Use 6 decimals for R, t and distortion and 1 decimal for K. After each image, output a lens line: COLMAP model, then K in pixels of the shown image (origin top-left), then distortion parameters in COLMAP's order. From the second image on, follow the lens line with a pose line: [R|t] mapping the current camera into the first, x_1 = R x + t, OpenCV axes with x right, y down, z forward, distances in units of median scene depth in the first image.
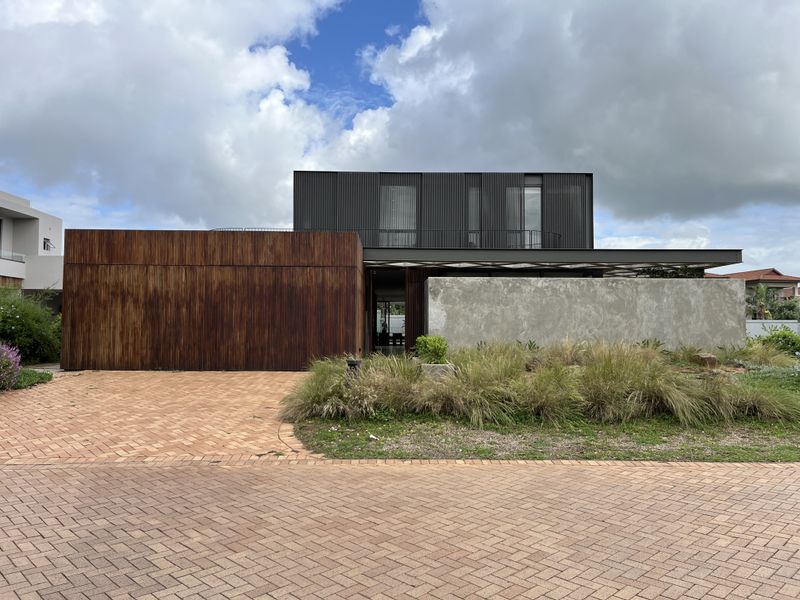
lens RADIAL K [[606.0, 0, 400.0], [0, 606.0, 299.9], [0, 0, 1]] dist [-0.000744, -0.000034]
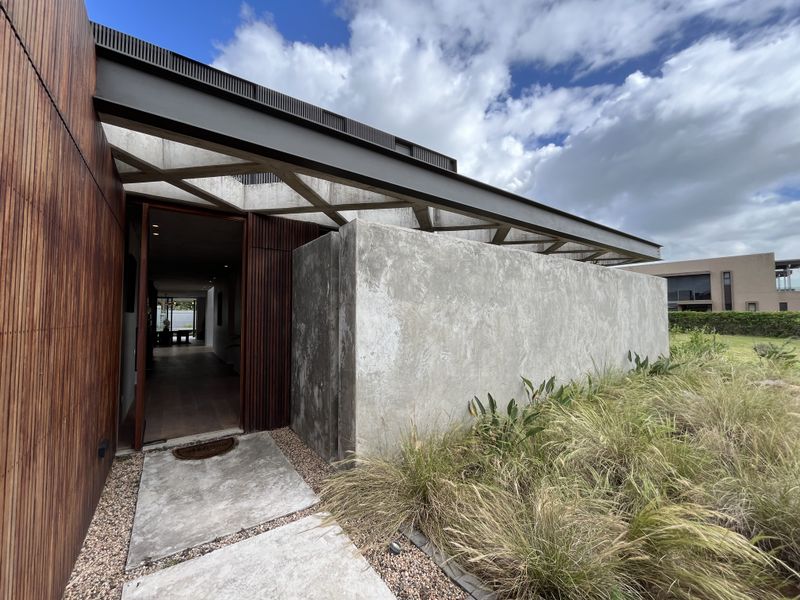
lens RADIAL K [[321.8, 0, 400.2], [0, 321.8, 300.7], [0, 0, 1]] dist [0.002601, 0.000079]
pose [[0.819784, 0.018249, 0.572382, -0.033840], [-0.018811, 0.999811, -0.004935, 0.008453], [-0.572364, -0.006721, 0.819972, 0.839360]]
